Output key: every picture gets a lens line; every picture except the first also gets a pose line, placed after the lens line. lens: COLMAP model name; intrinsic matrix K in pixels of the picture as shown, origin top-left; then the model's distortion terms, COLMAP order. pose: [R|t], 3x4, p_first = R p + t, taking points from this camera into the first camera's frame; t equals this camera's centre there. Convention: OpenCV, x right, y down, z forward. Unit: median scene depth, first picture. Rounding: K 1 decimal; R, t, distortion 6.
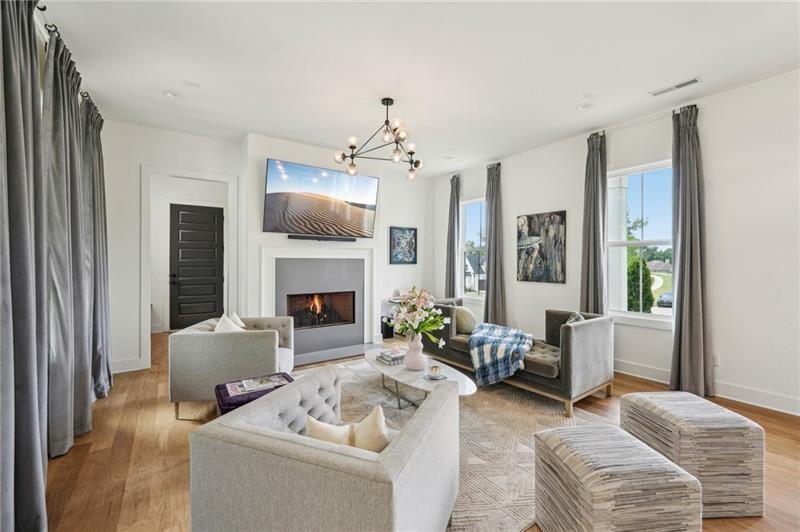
lens RADIAL K [[338.0, 0, 402.8], [0, 338.0, 259.6], [0, 0, 1]] dist [-0.009188, -0.000638]
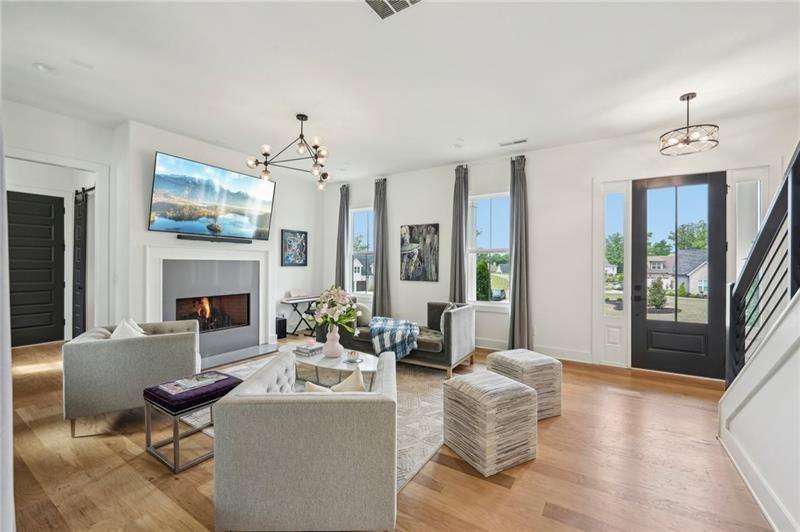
lens RADIAL K [[334.0, 0, 402.1], [0, 334.0, 264.1], [0, 0, 1]] dist [-0.000687, -0.006795]
pose [[0.922106, 0.003014, 0.386926, -0.126547], [-0.005612, 0.999969, 0.005583, -0.000416], [-0.386897, -0.007320, 0.922094, -0.097503]]
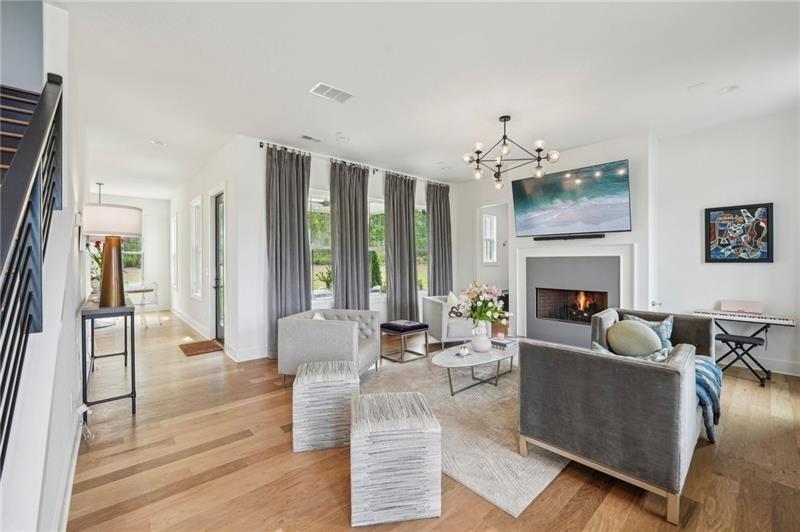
lens RADIAL K [[330.2, 0, 399.5], [0, 330.2, 260.9], [0, 0, 1]] dist [-0.006908, -0.000260]
pose [[0.113569, -0.002356, -0.993527, 0.784200], [0.010449, 0.999945, -0.001176, 0.005741], [0.993475, -0.010248, 0.113587, 0.401661]]
